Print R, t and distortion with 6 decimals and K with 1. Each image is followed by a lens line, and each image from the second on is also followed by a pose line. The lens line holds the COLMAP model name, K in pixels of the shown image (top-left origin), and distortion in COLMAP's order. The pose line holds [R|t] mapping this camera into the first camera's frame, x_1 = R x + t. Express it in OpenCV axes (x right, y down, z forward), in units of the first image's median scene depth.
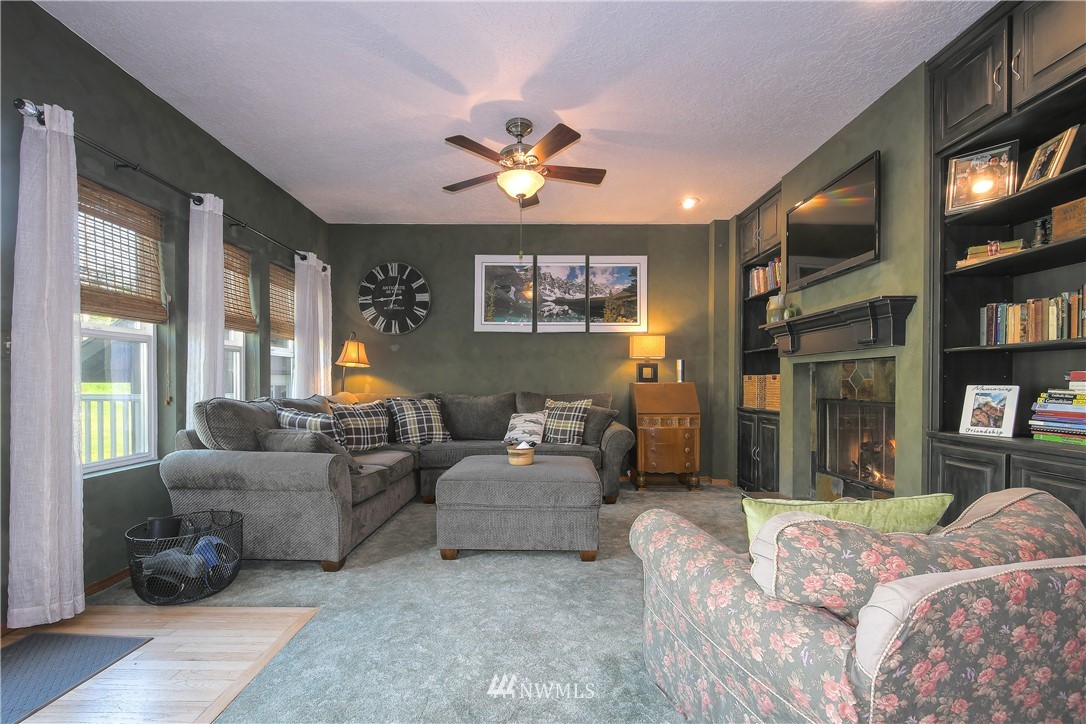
lens RADIAL K [[483.2, 0, 525.1], [0, 483.2, 392.0], [0, 0, 1]] dist [0.006542, -0.004378]
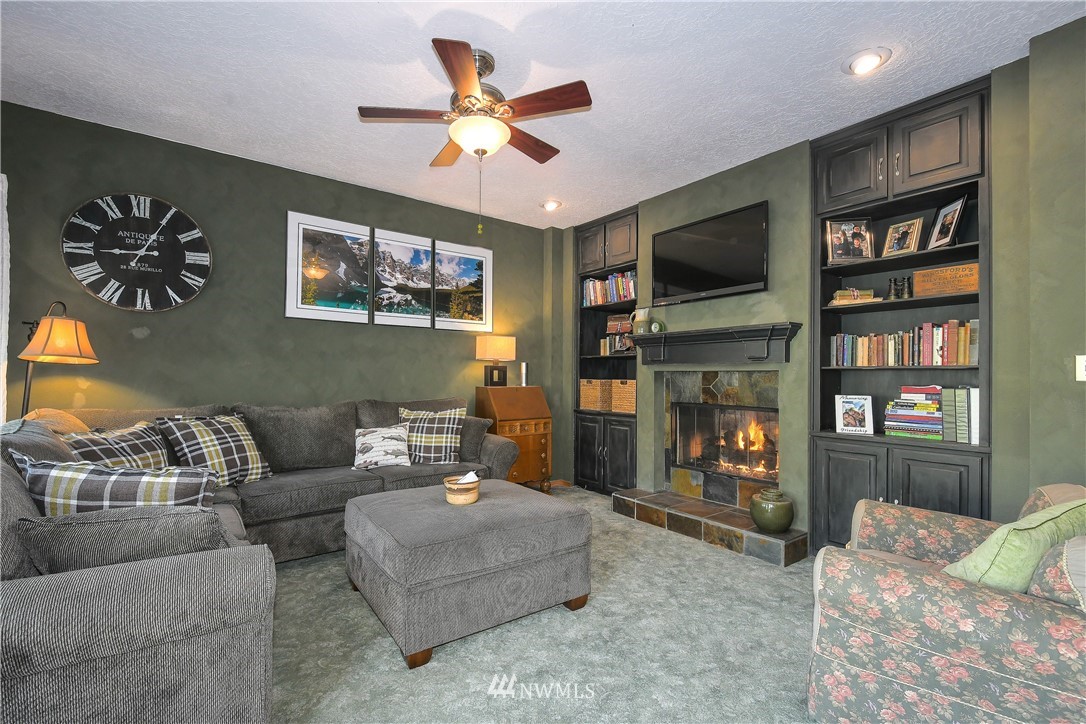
lens RADIAL K [[483.2, 0, 554.8], [0, 483.2, 379.3], [0, 0, 1]] dist [0.006542, -0.004378]
pose [[0.797117, 0.001577, 0.603823, -0.255530], [0.006844, 0.999909, -0.011647, -0.024472], [-0.603786, 0.013417, 0.797034, 0.216422]]
